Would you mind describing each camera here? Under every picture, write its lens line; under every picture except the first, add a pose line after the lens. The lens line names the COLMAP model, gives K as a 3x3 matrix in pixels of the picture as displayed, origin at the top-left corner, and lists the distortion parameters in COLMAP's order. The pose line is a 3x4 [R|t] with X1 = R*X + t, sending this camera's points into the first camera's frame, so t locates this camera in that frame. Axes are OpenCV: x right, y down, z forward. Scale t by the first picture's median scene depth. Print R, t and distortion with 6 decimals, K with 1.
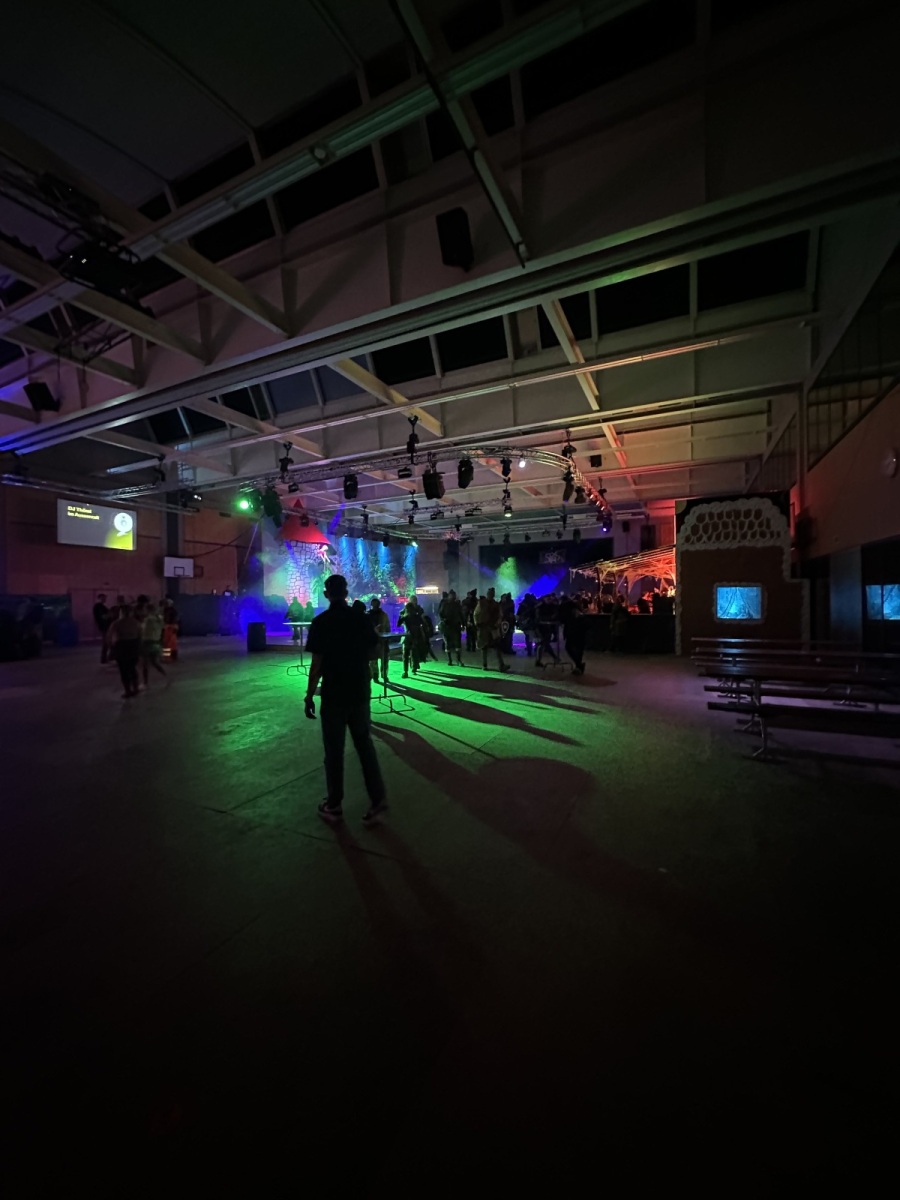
lens RADIAL K [[477.0, 0, 445.8], [0, 477.0, 596.9], [0, 0, 1]] dist [-0.002178, 0.000516]
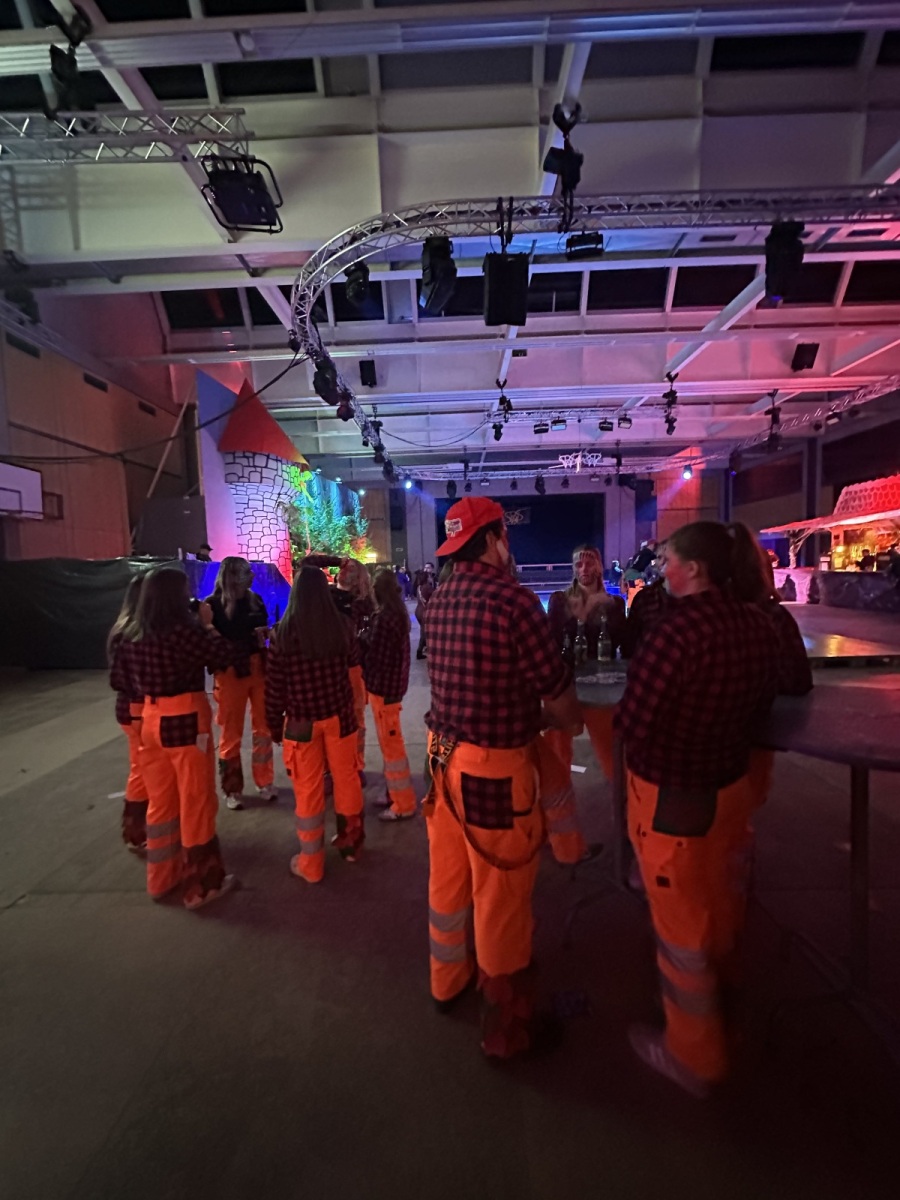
lens RADIAL K [[477.0, 0, 444.8], [0, 477.0, 601.9], [0, 0, 1]] dist [-0.002178, 0.000516]
pose [[0.911459, -0.044664, 0.408960, -0.402277], [0.023930, 0.998162, 0.055680, 0.013653], [-0.410695, -0.040964, 0.910852, 0.514868]]
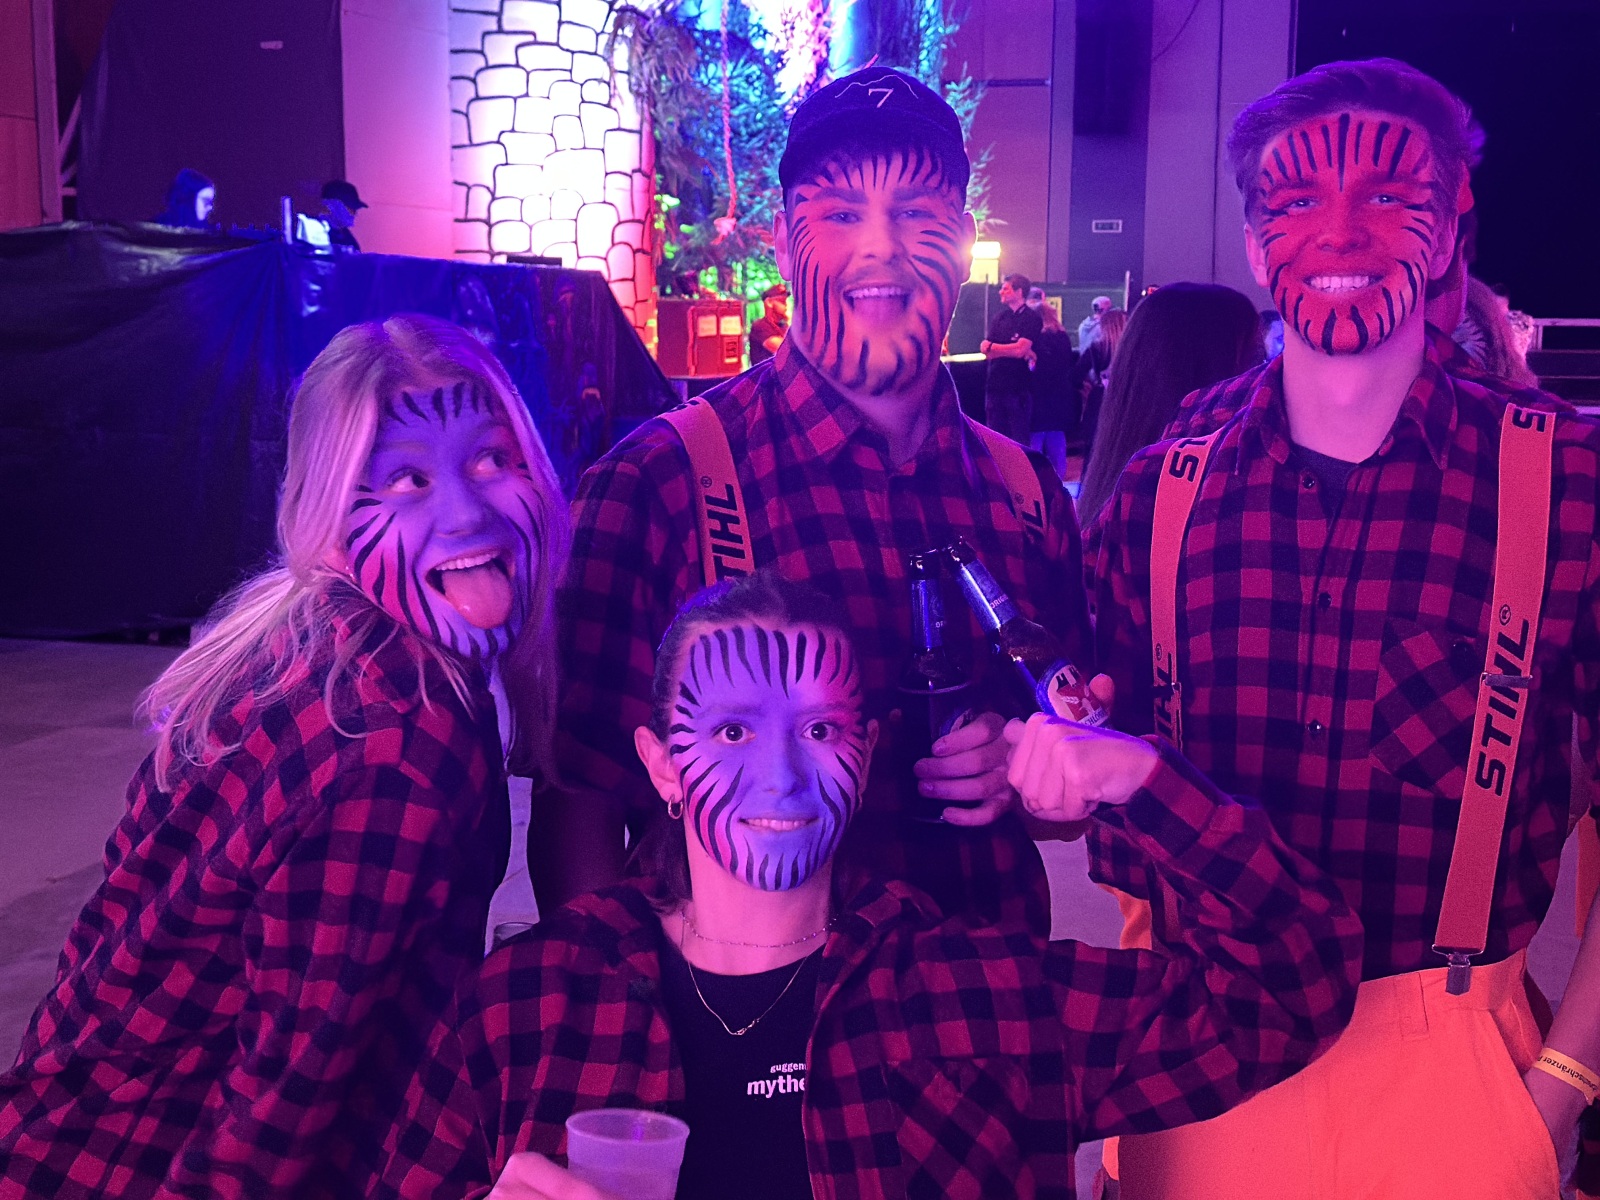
lens RADIAL K [[2228.8, 0, 762.6], [0, 2228.8, 647.4], [0, 0, 1]] dist [0.113781, 0.000000]
pose [[0.982633, -0.003505, 0.185524, -0.425373], [-0.021816, 0.990705, 0.134266, 0.014866], [-0.184271, -0.135982, 0.973423, 0.462912]]
